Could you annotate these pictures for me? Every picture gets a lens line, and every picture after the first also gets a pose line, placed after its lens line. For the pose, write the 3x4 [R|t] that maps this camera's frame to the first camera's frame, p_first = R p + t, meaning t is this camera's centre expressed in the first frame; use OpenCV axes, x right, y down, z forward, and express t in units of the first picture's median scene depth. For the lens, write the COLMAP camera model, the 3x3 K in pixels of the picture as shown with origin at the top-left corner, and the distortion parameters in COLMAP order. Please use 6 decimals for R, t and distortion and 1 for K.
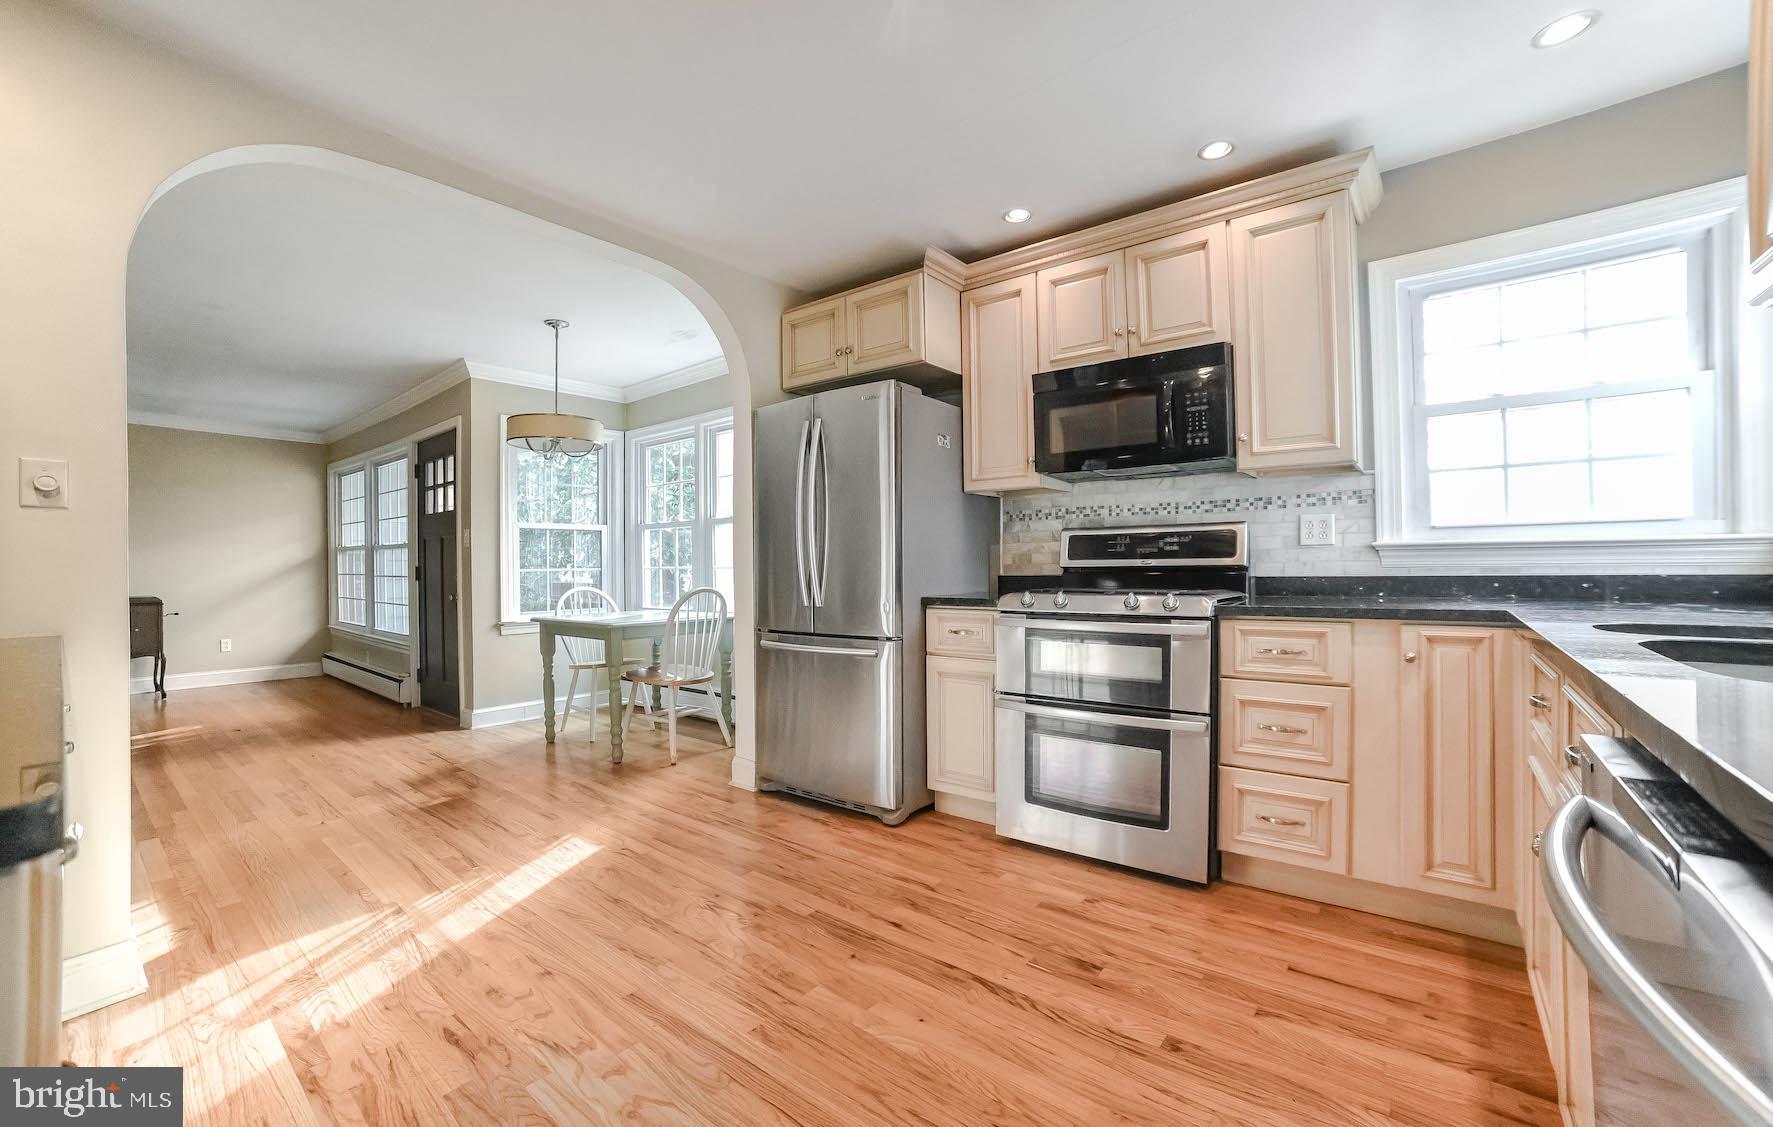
lens RADIAL K [[697.0, 0, 886.5], [0, 697.0, 563.5], [0, 0, 1]] dist [-0.000590, -0.000037]
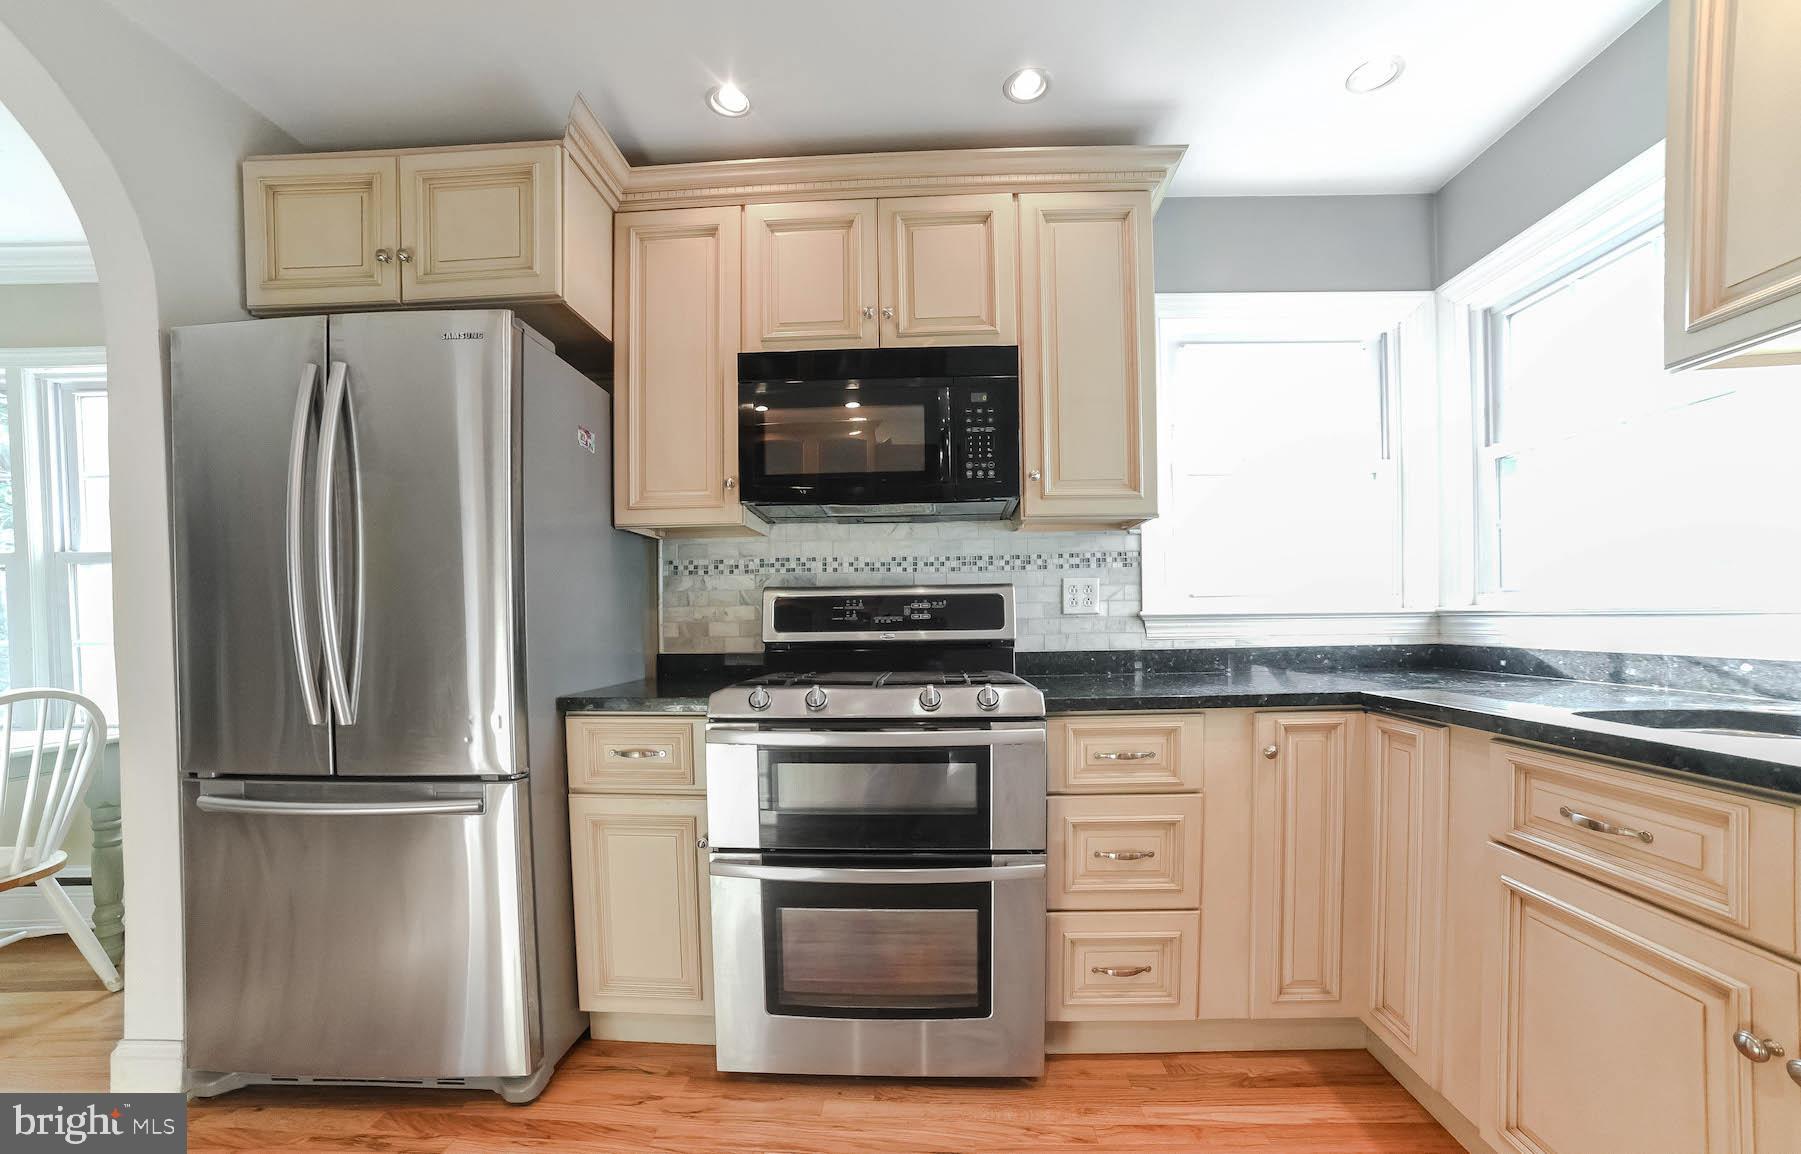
lens RADIAL K [[728.5, 0, 902.4], [0, 728.5, 644.9], [0, 0, 1]] dist [-0.084429, 0.035103]
pose [[0.818149, -0.019180, 0.574686, -0.061974], [0.005008, 0.999643, 0.026233, -0.011924], [-0.574984, -0.018585, 0.817954, 0.363905]]
